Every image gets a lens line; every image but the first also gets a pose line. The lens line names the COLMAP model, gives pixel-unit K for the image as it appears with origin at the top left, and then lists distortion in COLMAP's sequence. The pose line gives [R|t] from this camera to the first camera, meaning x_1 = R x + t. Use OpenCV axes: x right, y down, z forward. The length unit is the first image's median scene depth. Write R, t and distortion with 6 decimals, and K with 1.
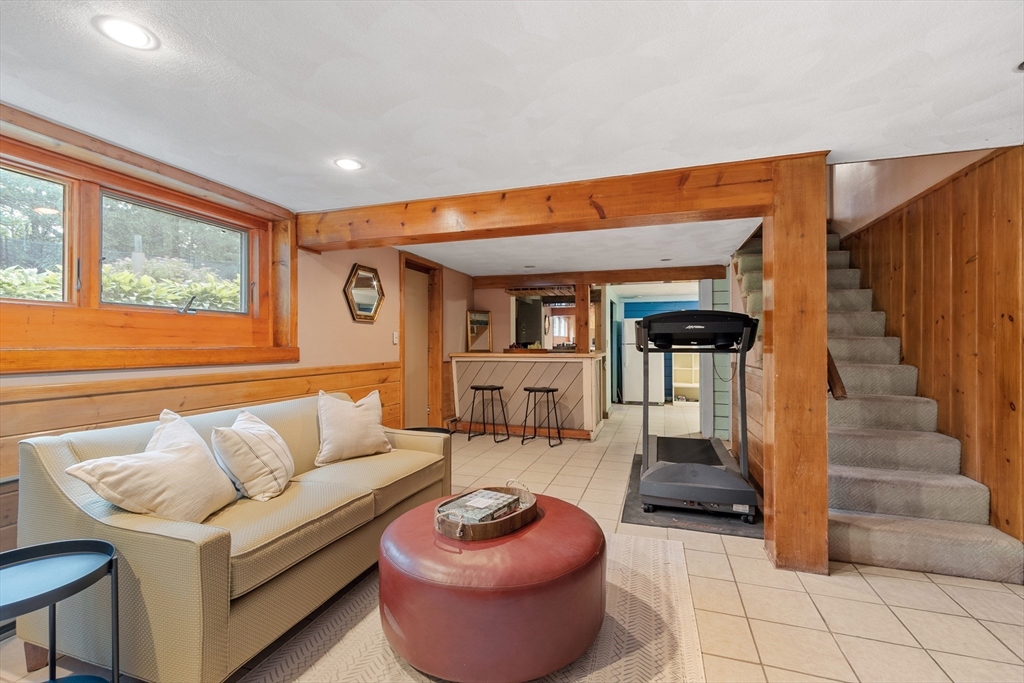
lens RADIAL K [[453.6, 0, 511.2], [0, 453.6, 338.1], [0, 0, 1]] dist [0.001738, 0.000694]
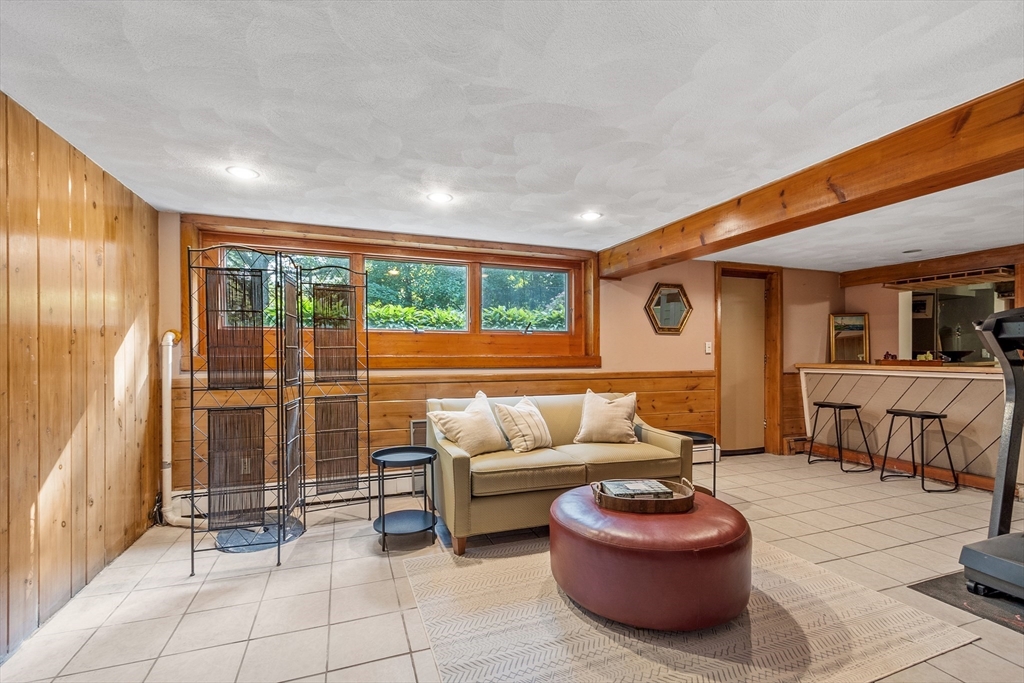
lens RADIAL K [[453.6, 0, 505.4], [0, 453.6, 350.8], [0, 0, 1]] dist [0.001738, 0.000694]
pose [[0.615339, -0.005206, -0.788245, 0.380975], [0.010584, 0.999943, 0.001658, 0.000160], [0.788192, -0.009363, 0.615359, -0.001175]]
